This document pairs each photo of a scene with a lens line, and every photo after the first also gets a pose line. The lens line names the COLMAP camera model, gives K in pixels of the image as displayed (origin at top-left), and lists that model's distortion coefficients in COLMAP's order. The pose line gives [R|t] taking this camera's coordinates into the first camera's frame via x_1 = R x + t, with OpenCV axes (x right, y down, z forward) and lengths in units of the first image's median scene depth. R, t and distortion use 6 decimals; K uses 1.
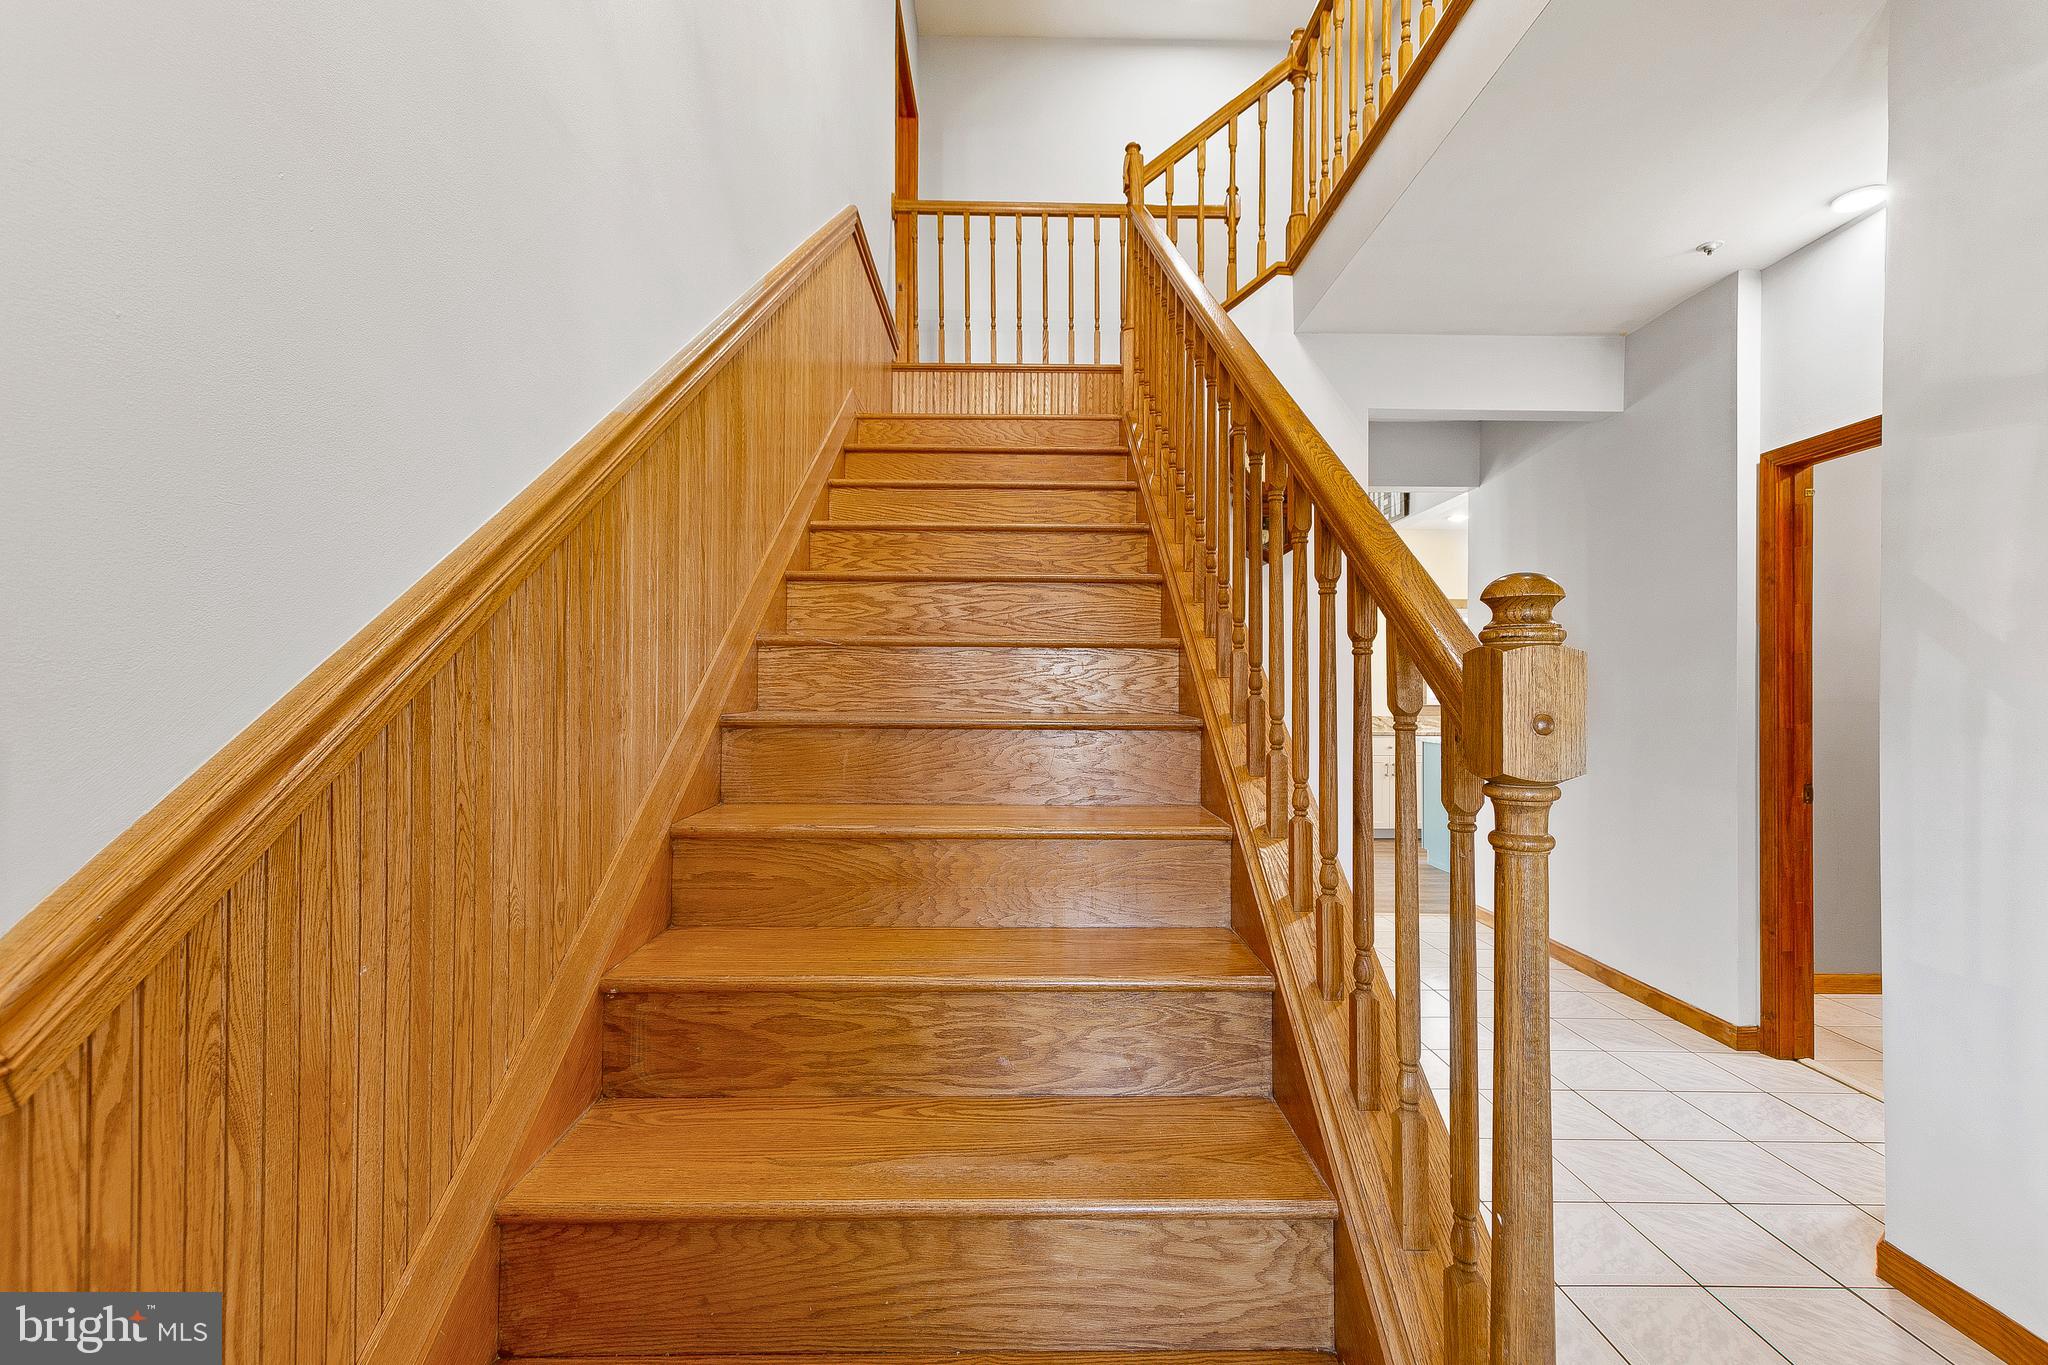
lens RADIAL K [[892.8, 0, 1025.9], [0, 892.8, 689.3], [0, 0, 1]] dist [0.012772, -0.001631]
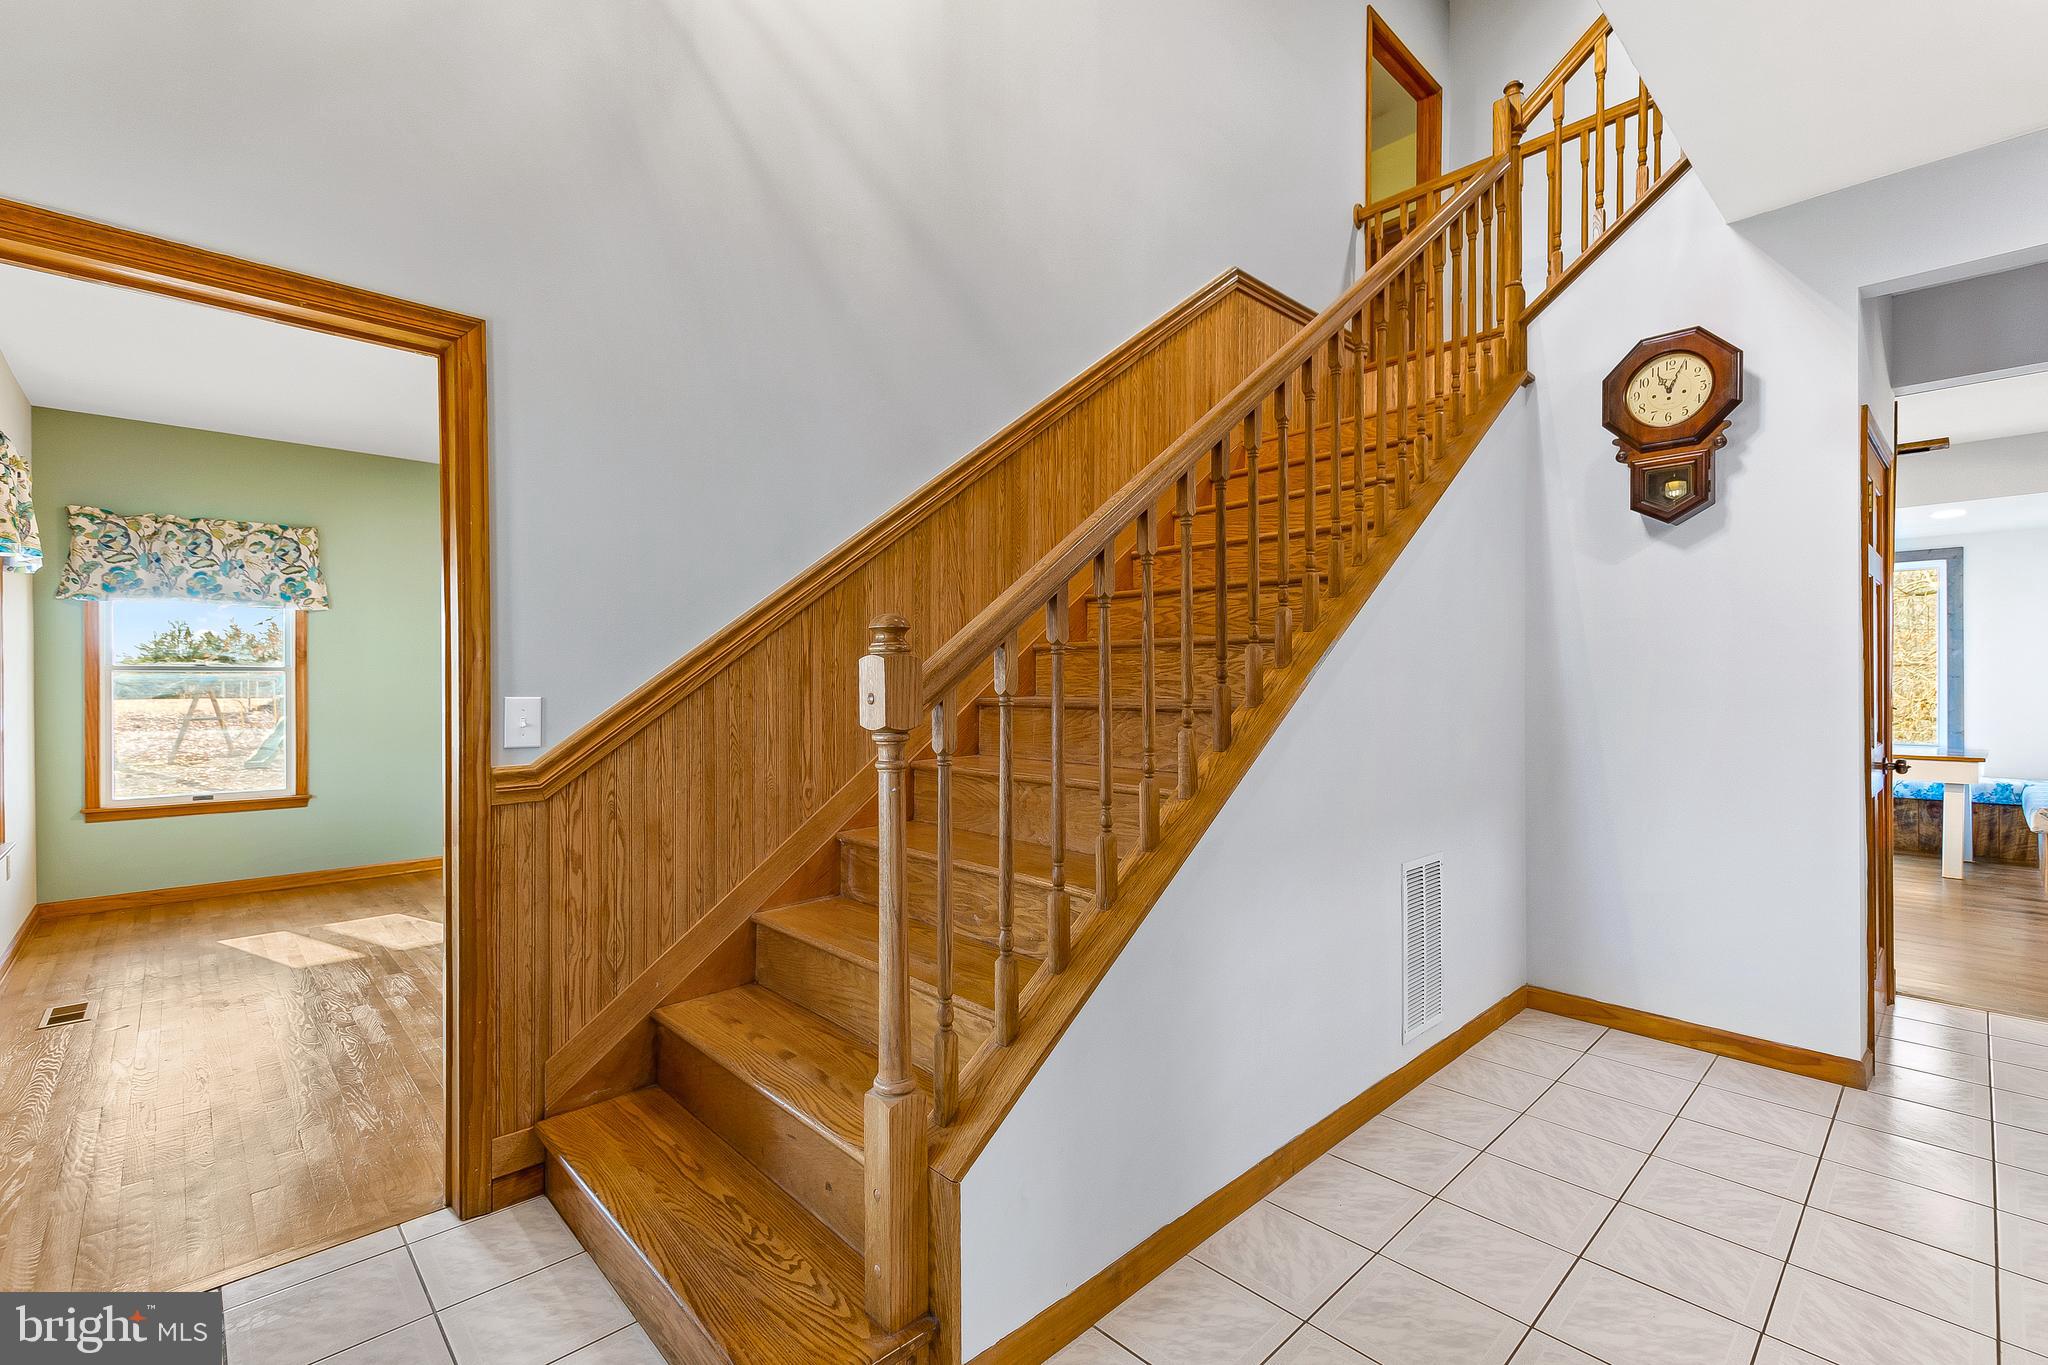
lens RADIAL K [[892.8, 0, 1021.5], [0, 892.8, 683.0], [0, 0, 1]] dist [0.012772, -0.001631]
pose [[0.671940, -0.008888, -0.740552, 1.491869], [0.010239, 0.999944, -0.002711, 0.013587], [0.740535, -0.005761, 0.671993, 0.005103]]
